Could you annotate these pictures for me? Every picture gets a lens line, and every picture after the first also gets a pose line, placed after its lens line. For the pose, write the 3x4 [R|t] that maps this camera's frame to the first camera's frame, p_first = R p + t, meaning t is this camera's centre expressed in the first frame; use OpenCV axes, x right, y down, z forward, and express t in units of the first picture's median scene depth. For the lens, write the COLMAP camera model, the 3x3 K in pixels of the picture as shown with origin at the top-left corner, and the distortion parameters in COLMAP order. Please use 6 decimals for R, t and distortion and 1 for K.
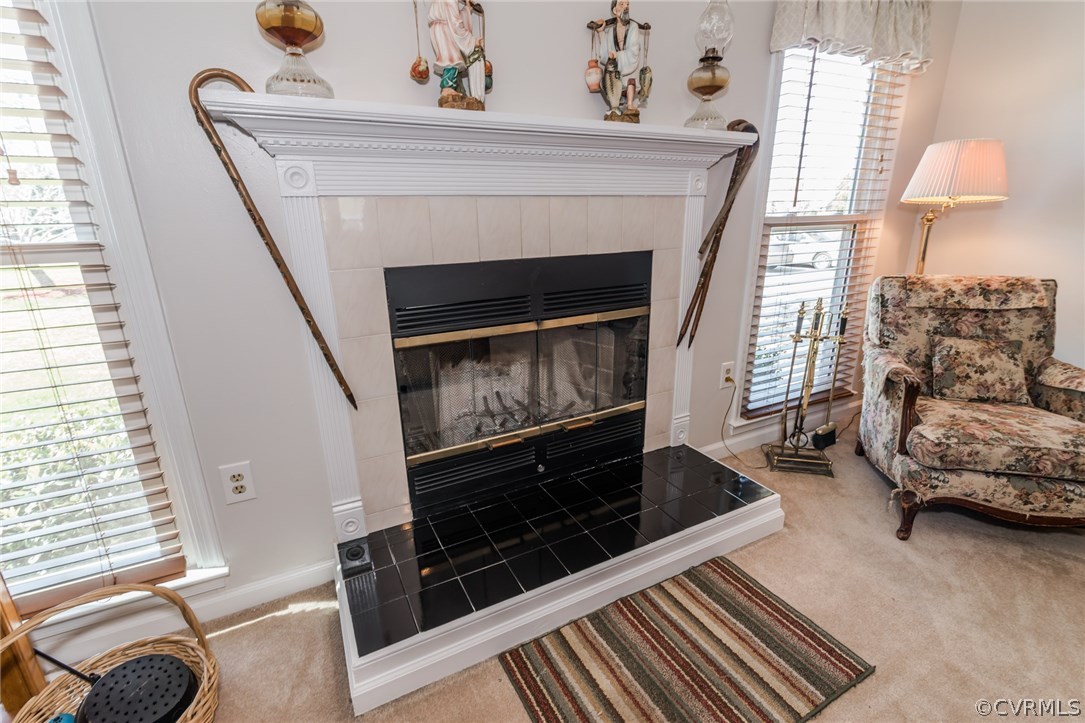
lens RADIAL K [[494.4, 0, 542.5], [0, 494.4, 361.5], [0, 0, 1]] dist [0.000189, -0.000120]
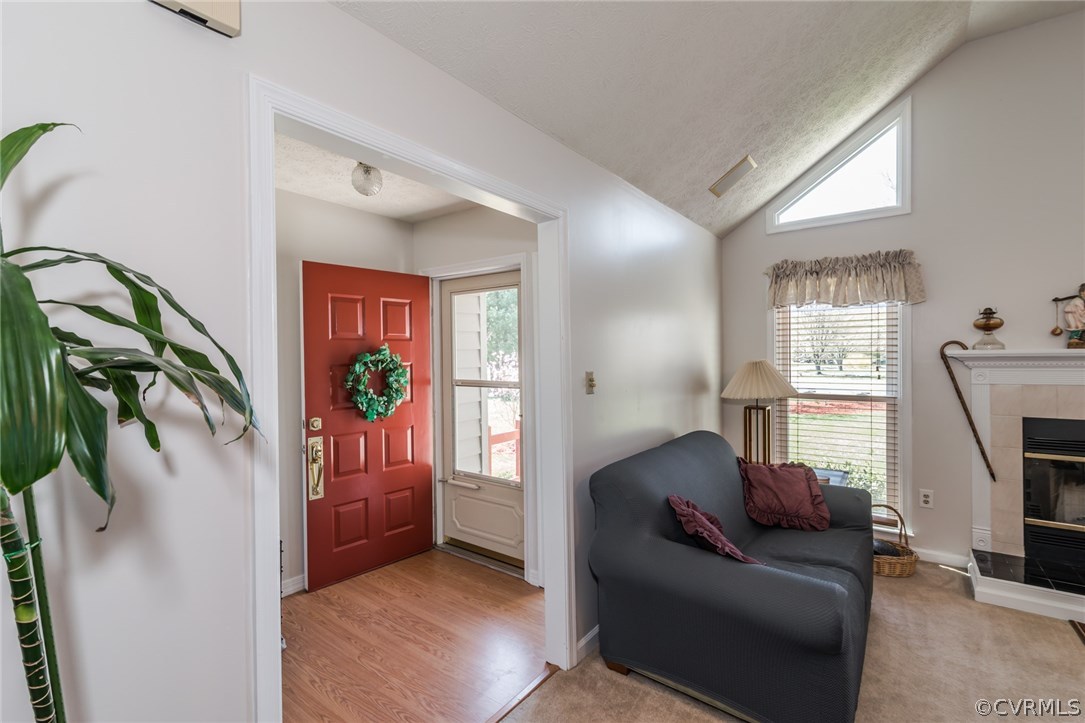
lens RADIAL K [[487.8, 0, 542.5], [0, 487.8, 361.5], [0, 0, 1]] dist [-0.000100, 0.000230]
pose [[0.435492, 0.013886, -0.900085, 0.672245], [-0.262992, 0.958221, -0.112461, 0.364952], [0.860919, 0.285691, 0.420950, -1.746531]]
